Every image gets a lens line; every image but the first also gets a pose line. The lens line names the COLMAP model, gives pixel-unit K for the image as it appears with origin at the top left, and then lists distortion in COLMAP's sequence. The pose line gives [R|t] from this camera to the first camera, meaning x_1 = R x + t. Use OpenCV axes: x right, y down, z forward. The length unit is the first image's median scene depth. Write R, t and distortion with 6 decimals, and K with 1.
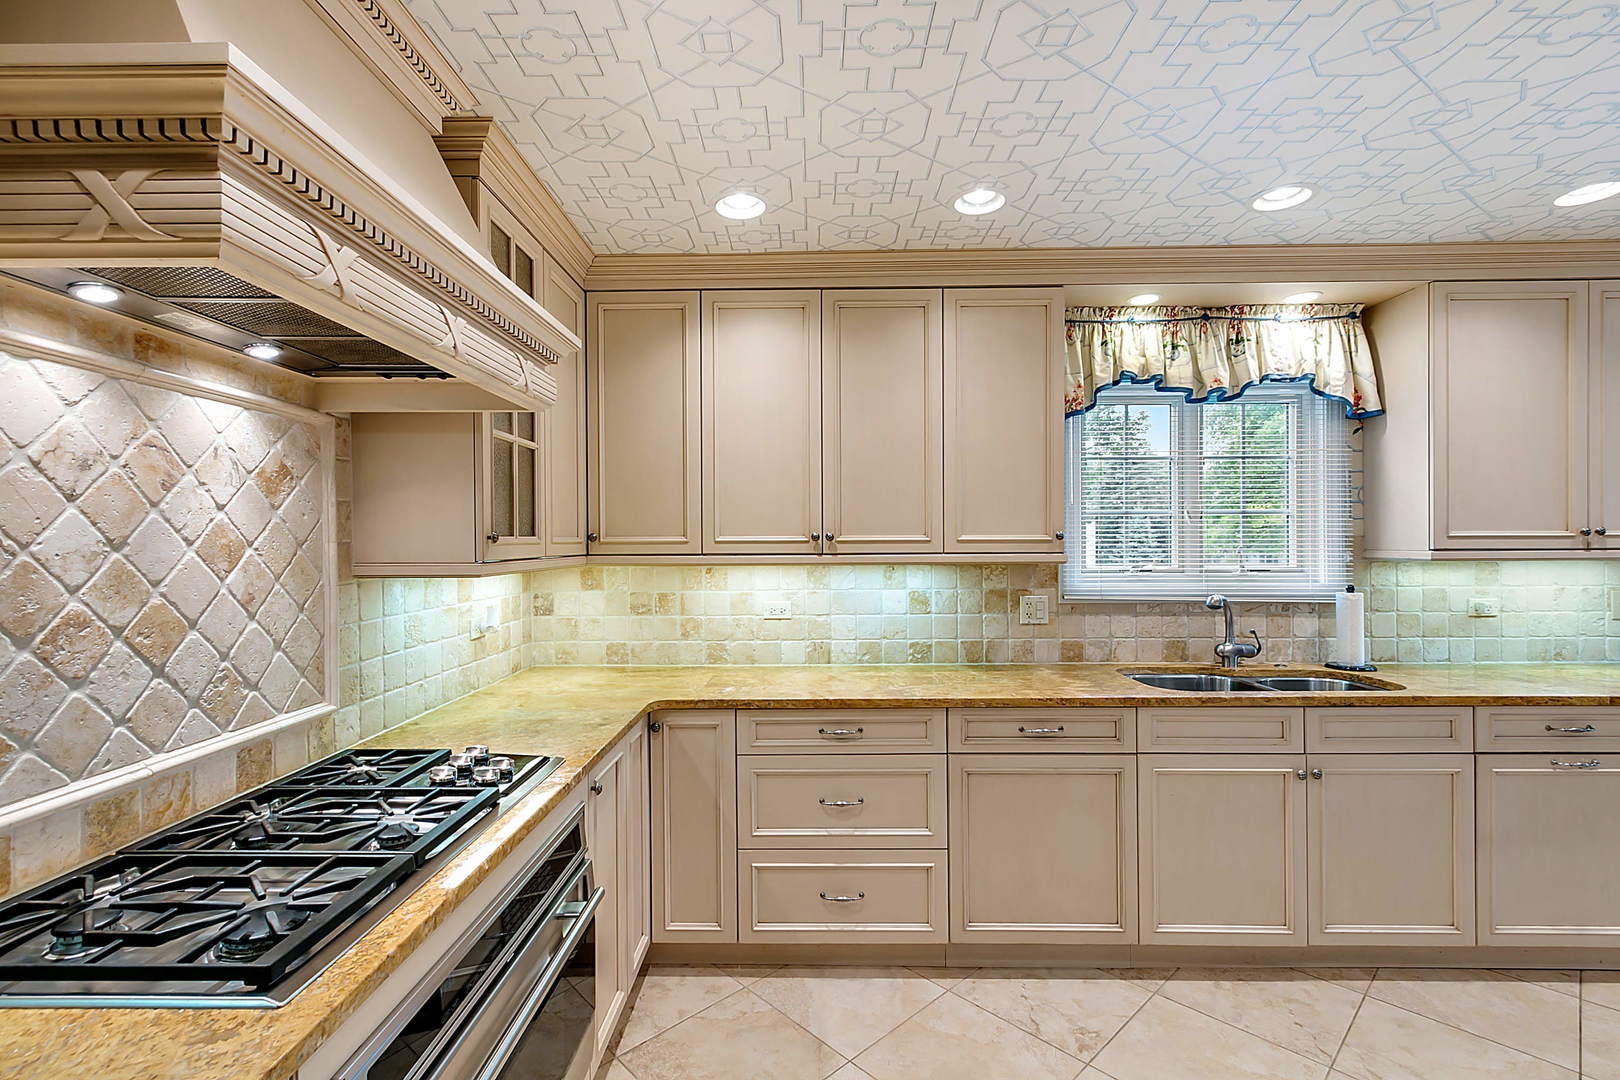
lens RADIAL K [[730.3, 0, 793.7], [0, 730.3, 544.8], [0, 0, 1]] dist [0.004157, -0.000867]
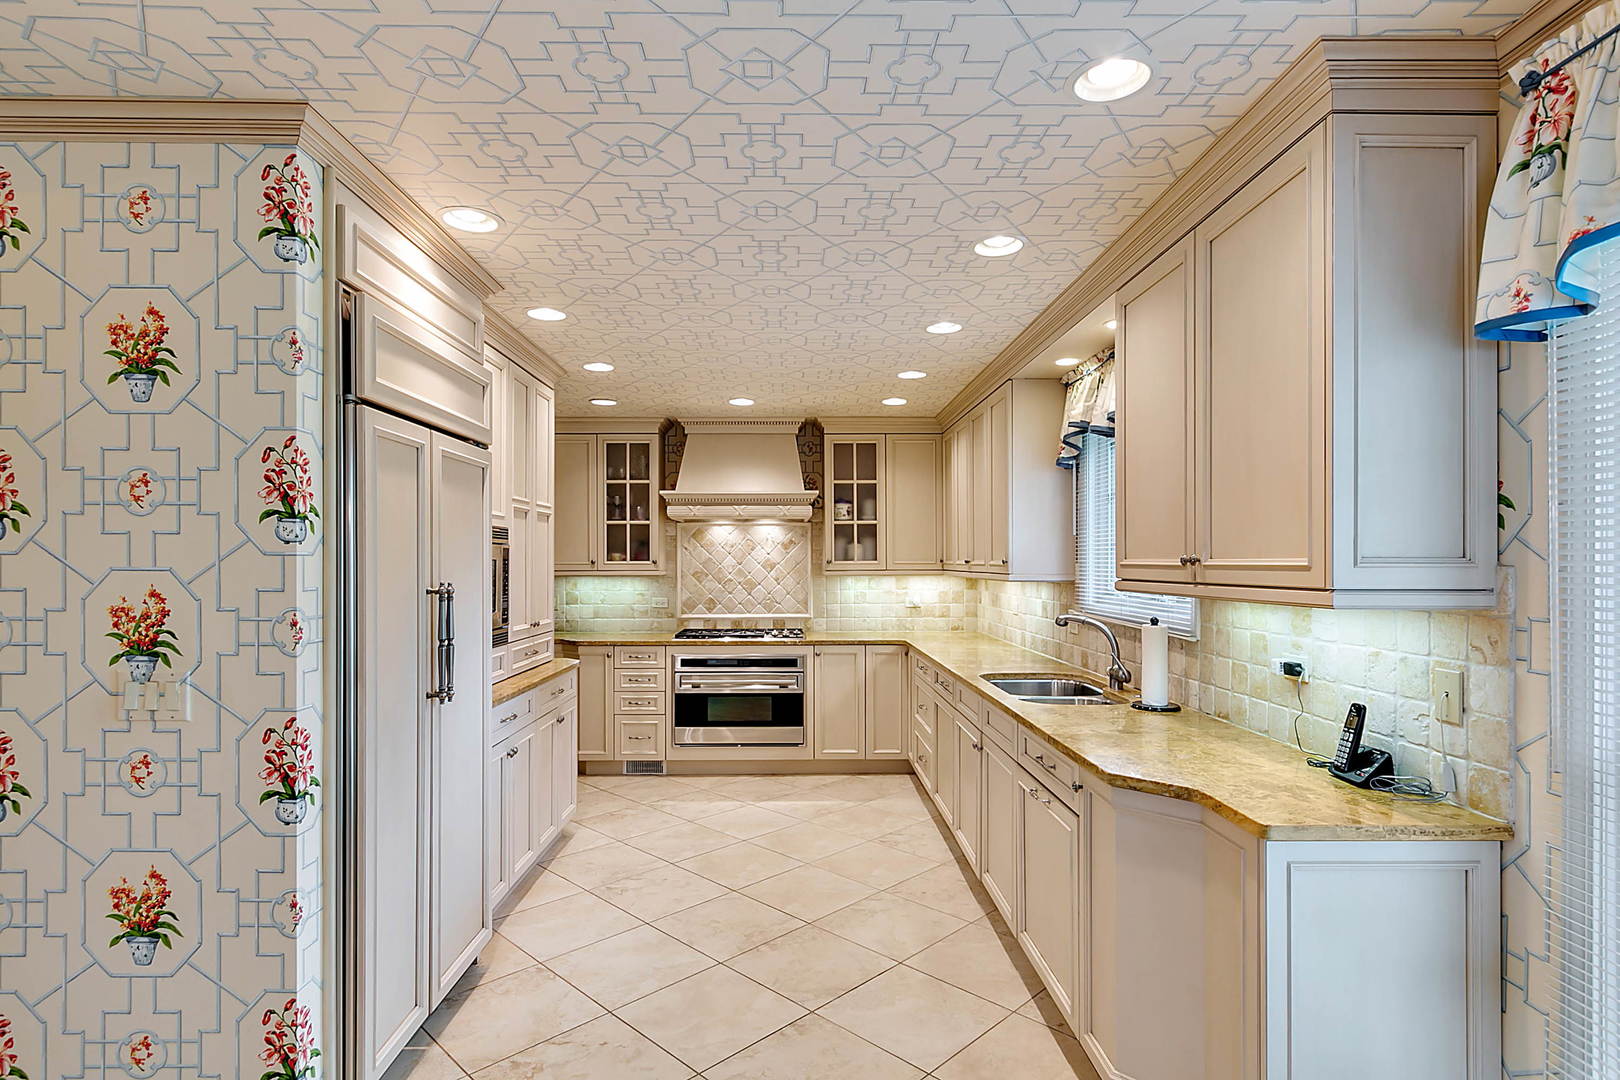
lens RADIAL K [[811.7, 0, 804.7], [0, 811.7, 564.2], [0, 0, 1]] dist [0.019966, -0.002423]
pose [[0.044223, 0.010391, -0.998968, 1.995146], [-0.002231, 0.999944, 0.010303, -0.023987], [0.999019, 0.001773, 0.044244, 0.586328]]
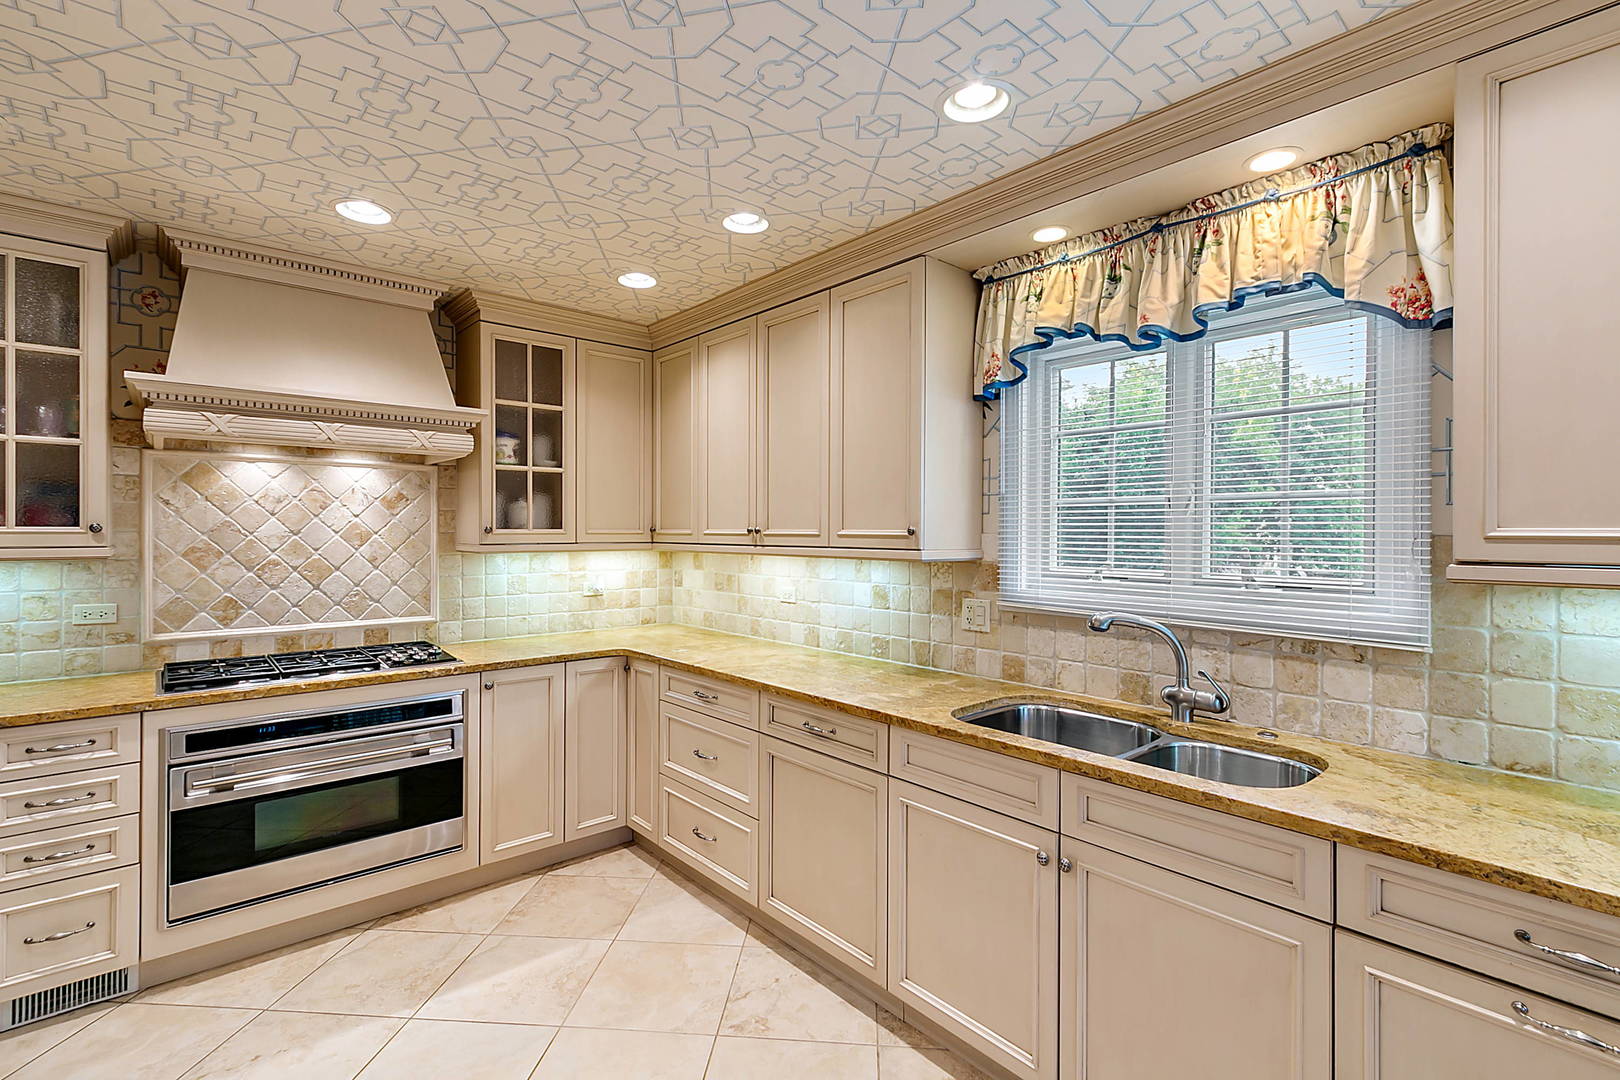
lens RADIAL K [[730.3, 0, 798.5], [0, 730.3, 531.9], [0, 0, 1]] dist [0.004157, -0.000867]
pose [[0.672643, 0.007960, -0.739925, 0.998754], [-0.010465, 0.999944, 0.001244, -0.011761], [0.739893, 0.006906, 0.672689, 0.299558]]
